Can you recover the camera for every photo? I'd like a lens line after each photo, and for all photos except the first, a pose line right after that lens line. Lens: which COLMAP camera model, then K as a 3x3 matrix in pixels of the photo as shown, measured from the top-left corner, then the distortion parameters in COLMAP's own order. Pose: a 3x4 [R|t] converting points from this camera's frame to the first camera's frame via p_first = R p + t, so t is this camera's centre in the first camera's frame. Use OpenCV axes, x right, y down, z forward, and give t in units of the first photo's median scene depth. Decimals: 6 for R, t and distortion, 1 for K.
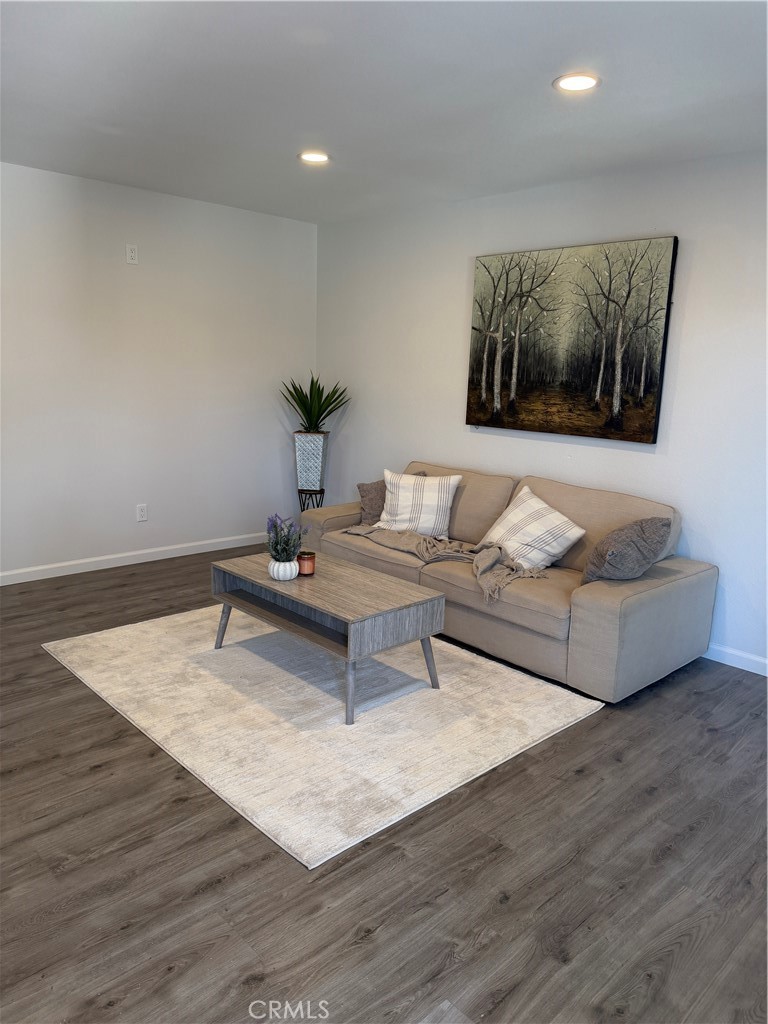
lens RADIAL K [[743.7, 0, 378.6], [0, 743.7, 516.8], [0, 0, 1]] dist [0.071360, -0.081338]
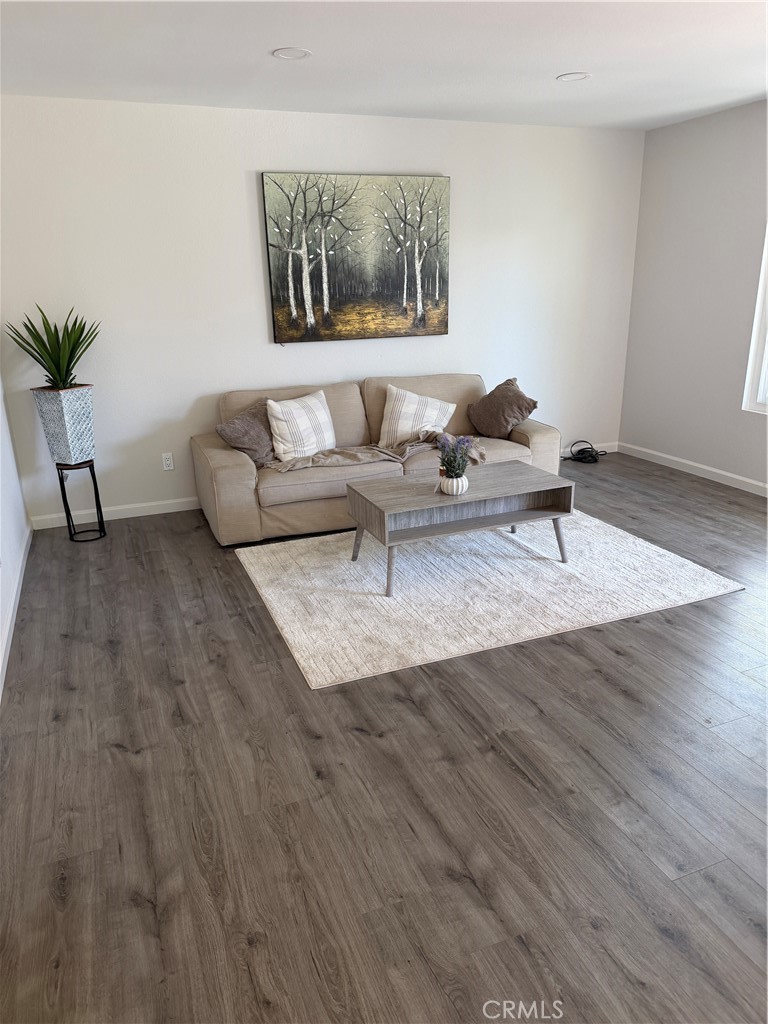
lens RADIAL K [[743.7, 0, 408.0], [0, 743.7, 512.4], [0, 0, 1]] dist [0.071360, -0.081338]
pose [[0.325599, -0.322914, 0.888657, -0.887067], [0.227406, 0.939029, 0.257898, -0.143518], [-0.917754, 0.118115, 0.379180, 0.527073]]
